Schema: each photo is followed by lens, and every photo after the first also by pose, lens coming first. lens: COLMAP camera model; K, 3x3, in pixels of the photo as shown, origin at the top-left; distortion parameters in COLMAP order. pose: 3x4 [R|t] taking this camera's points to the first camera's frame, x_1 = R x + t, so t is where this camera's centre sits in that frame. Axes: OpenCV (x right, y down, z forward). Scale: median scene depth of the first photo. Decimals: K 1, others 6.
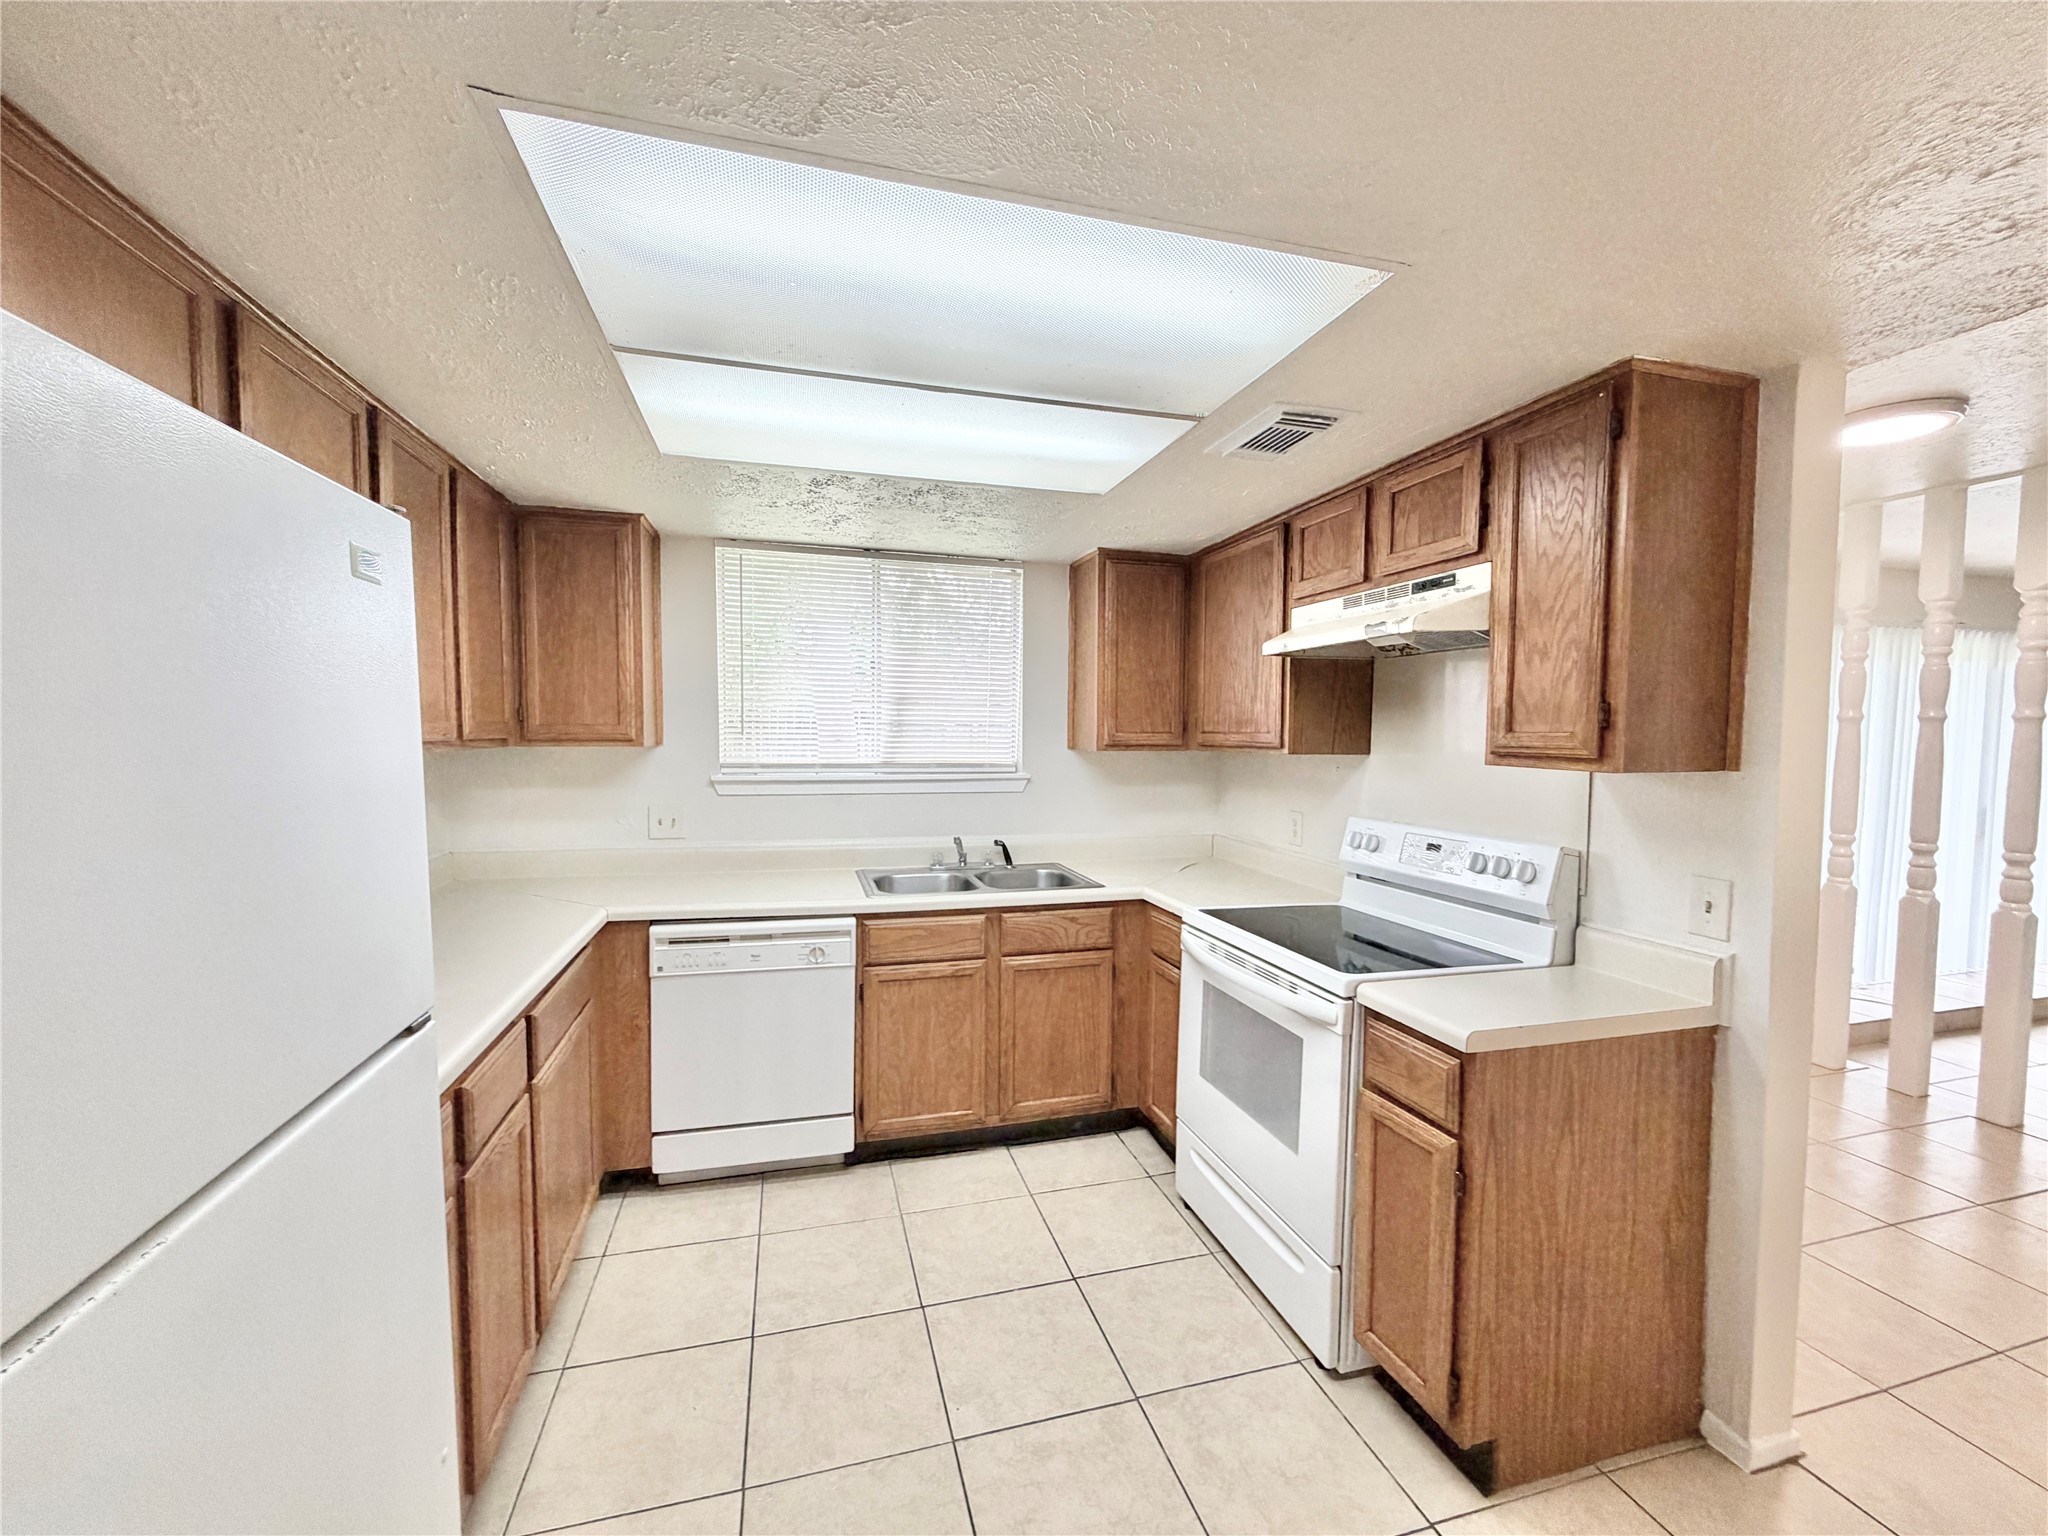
lens RADIAL K [[820.2, 0, 1018.3], [0, 820.2, 770.7], [0, 0, 1]] dist [-0.000875, 0.000436]
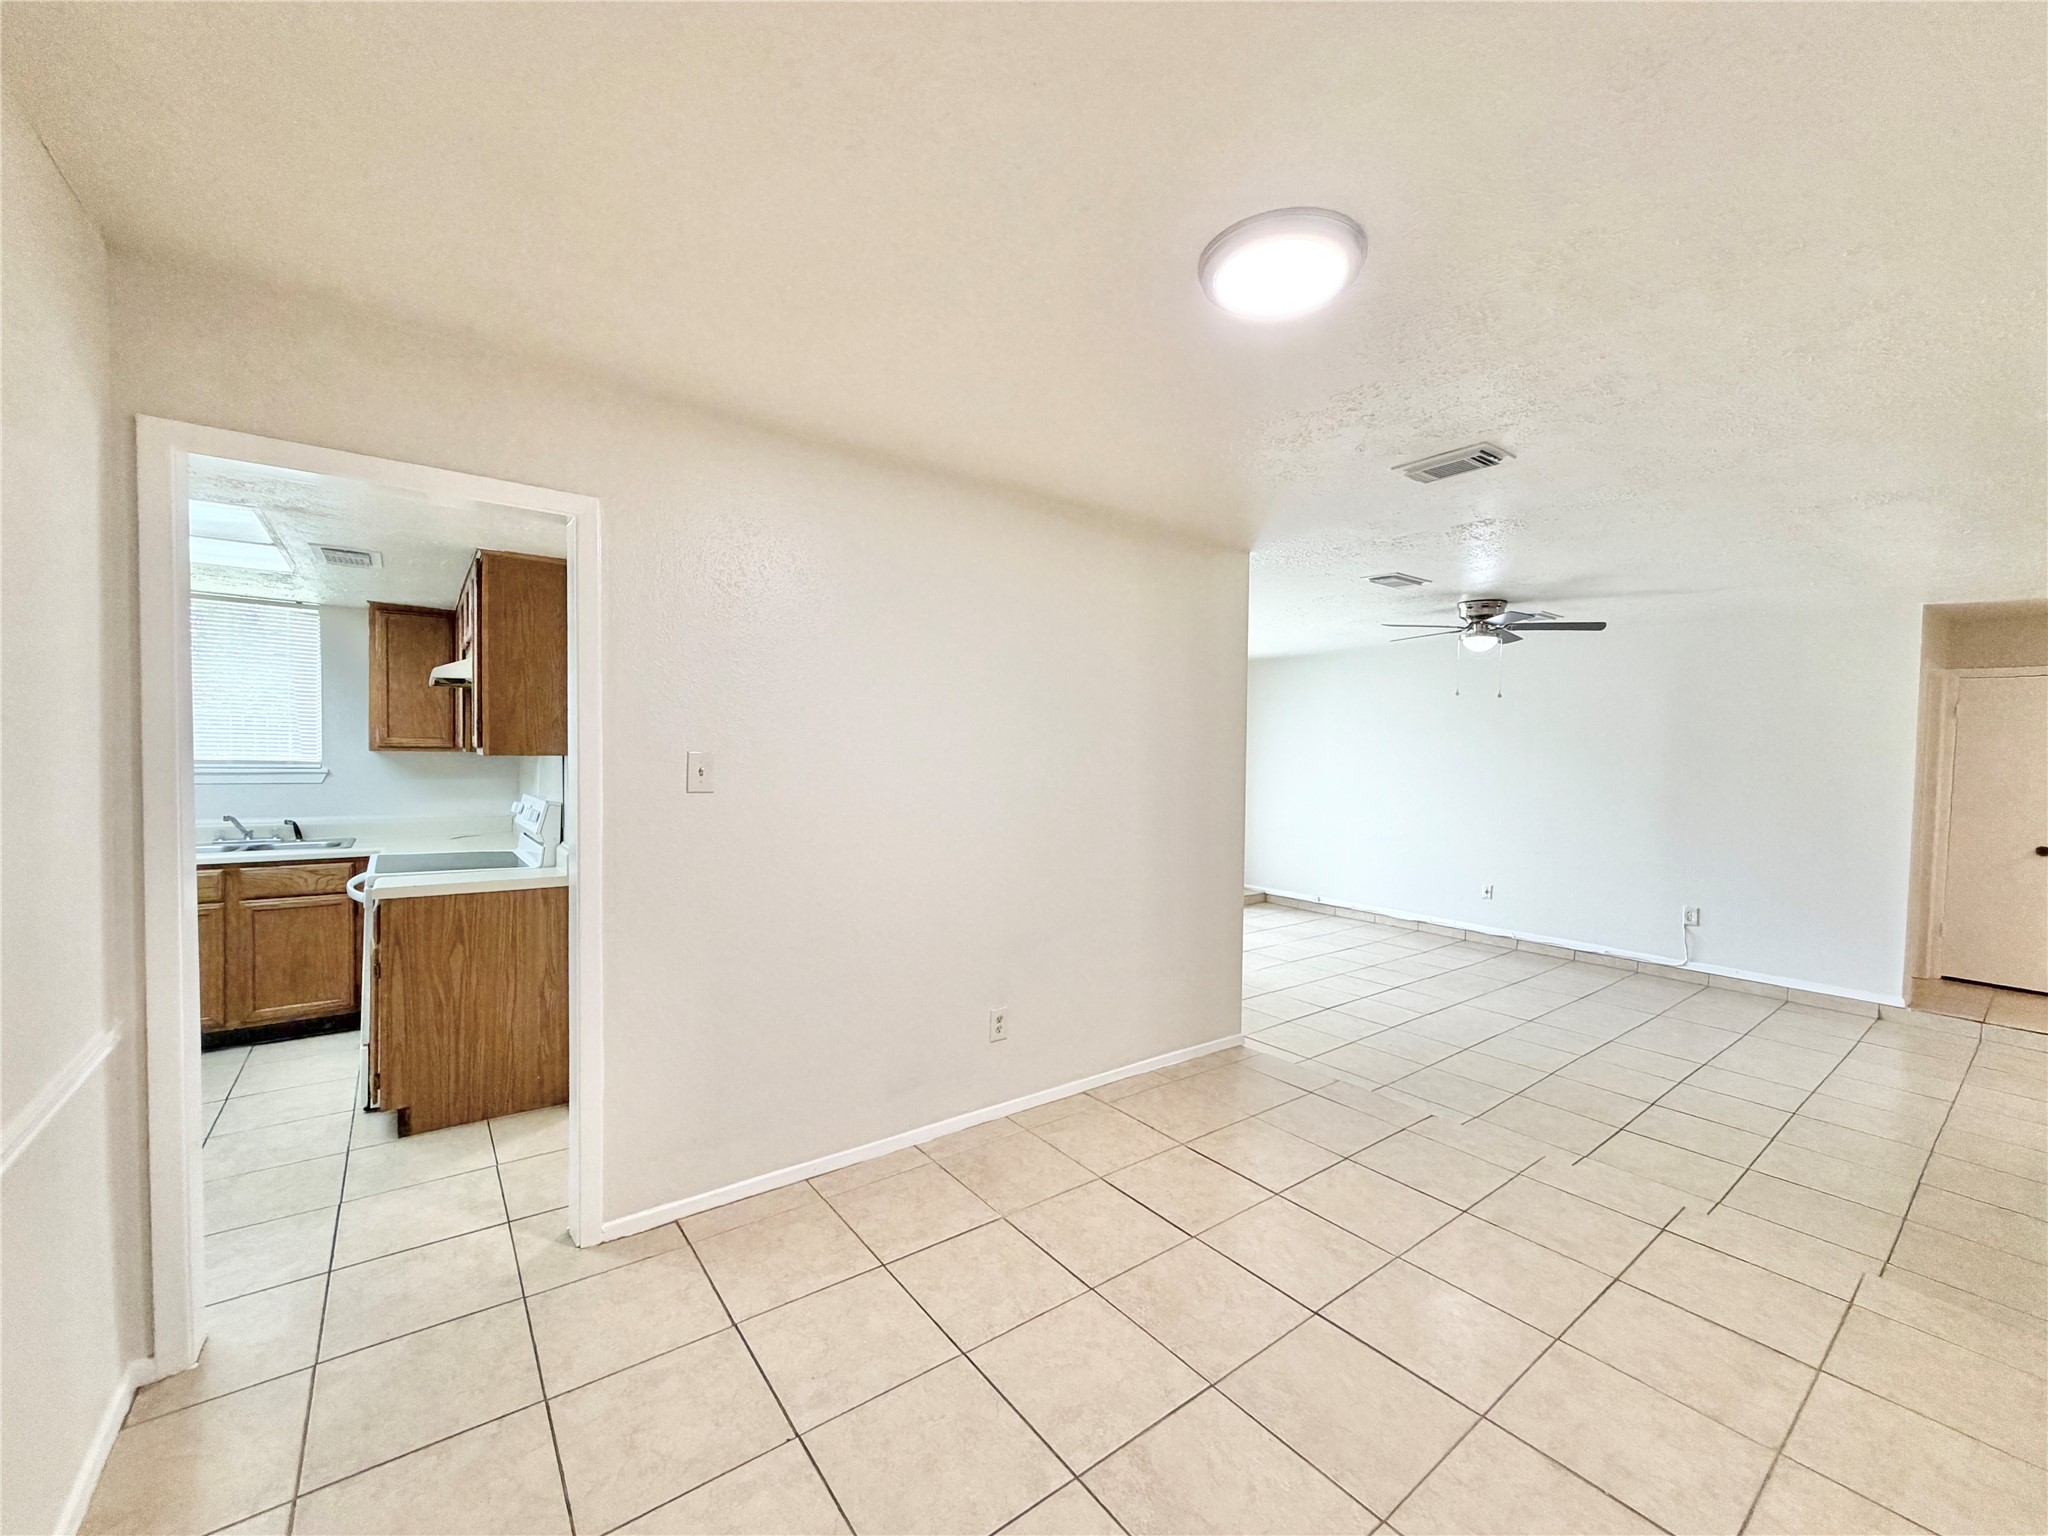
lens RADIAL K [[820.2, 0, 1017.1], [0, 820.2, 766.9], [0, 0, 1]] dist [-0.000875, 0.000436]
pose [[0.929582, -0.000771, 0.368616, 0.957726], [0.008292, 0.999789, -0.018820, 0.059524], [-0.368523, 0.020551, 0.929391, -1.048737]]
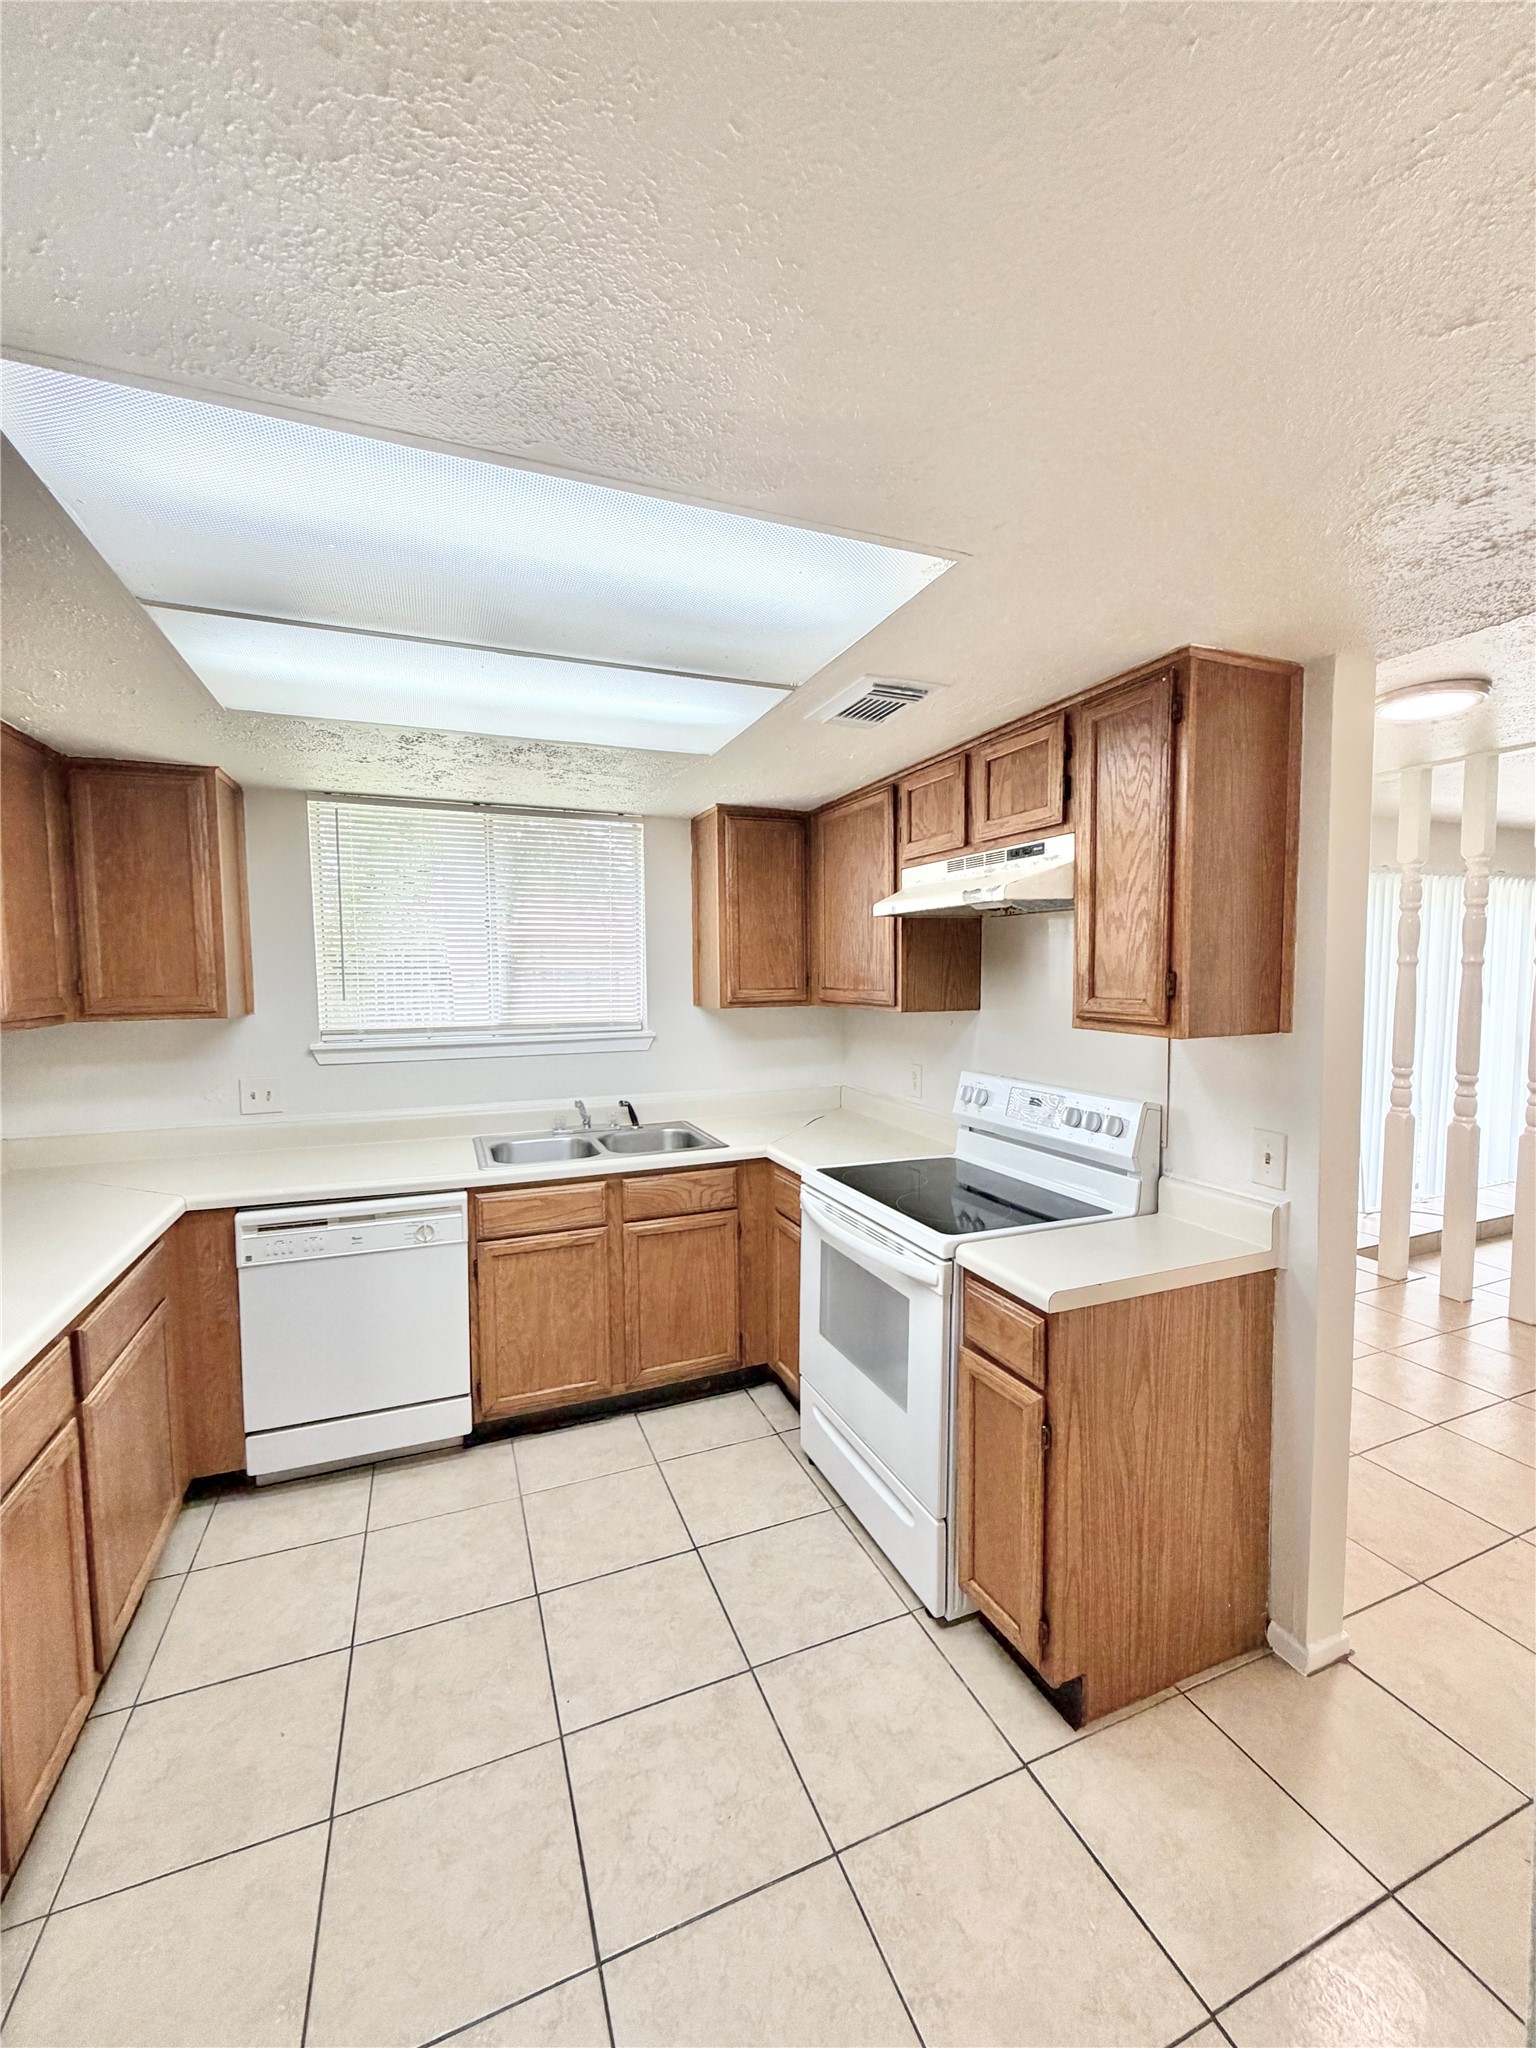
lens RADIAL K [[820.2, 0, 769.0], [0, 820.2, 1019.1], [0, 0, 1]] dist [-0.000875, 0.000436]
pose [[0.992990, -0.022737, 0.115990, 0.062942], [0.021237, 0.999674, 0.014155, -0.039514], [-0.116274, -0.011592, 0.993150, 0.009487]]
